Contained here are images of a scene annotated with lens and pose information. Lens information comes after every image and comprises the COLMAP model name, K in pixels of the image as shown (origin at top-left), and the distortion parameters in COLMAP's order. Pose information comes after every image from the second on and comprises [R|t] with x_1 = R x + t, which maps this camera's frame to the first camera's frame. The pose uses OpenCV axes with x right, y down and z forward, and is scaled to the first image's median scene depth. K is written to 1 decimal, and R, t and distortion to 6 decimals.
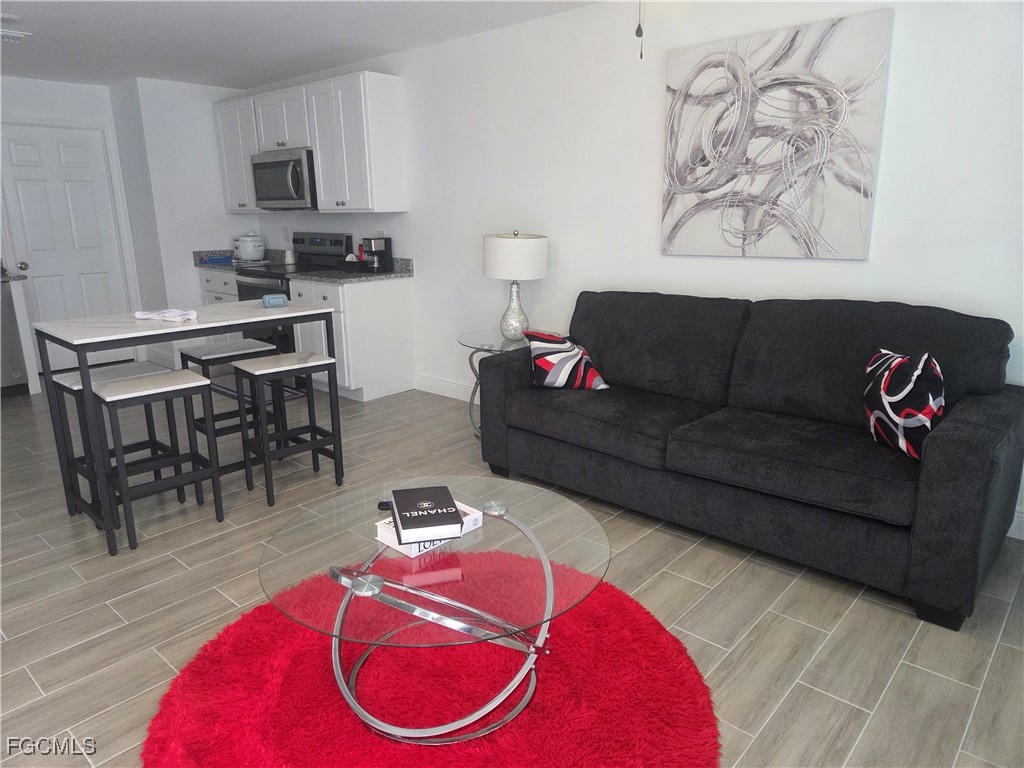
lens RADIAL K [[680.1, 0, 514.7], [0, 680.1, 379.6], [0, 0, 1]] dist [0.044671, -0.032213]
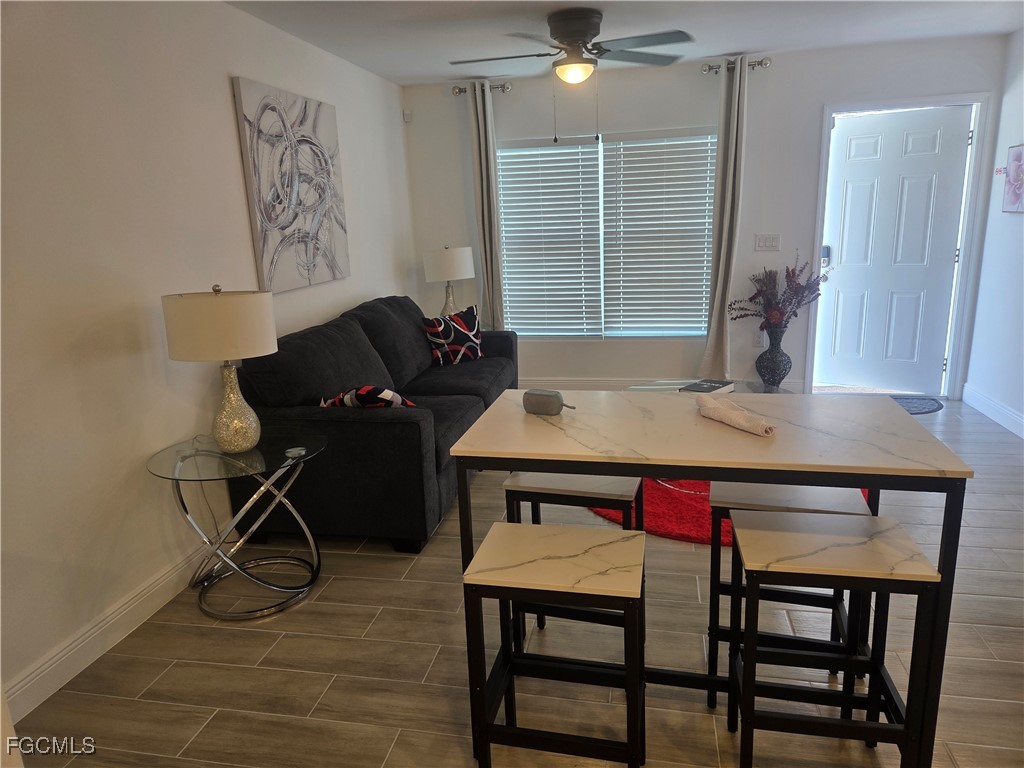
lens RADIAL K [[680.1, 0, 514.7], [0, 680.1, 379.6], [0, 0, 1]] dist [0.044671, -0.032213]
pose [[-0.501057, -0.170101, 0.848532, -0.834308], [0.255423, 0.907747, 0.332798, -0.334264], [-0.826862, 0.383486, -0.411386, 1.268303]]
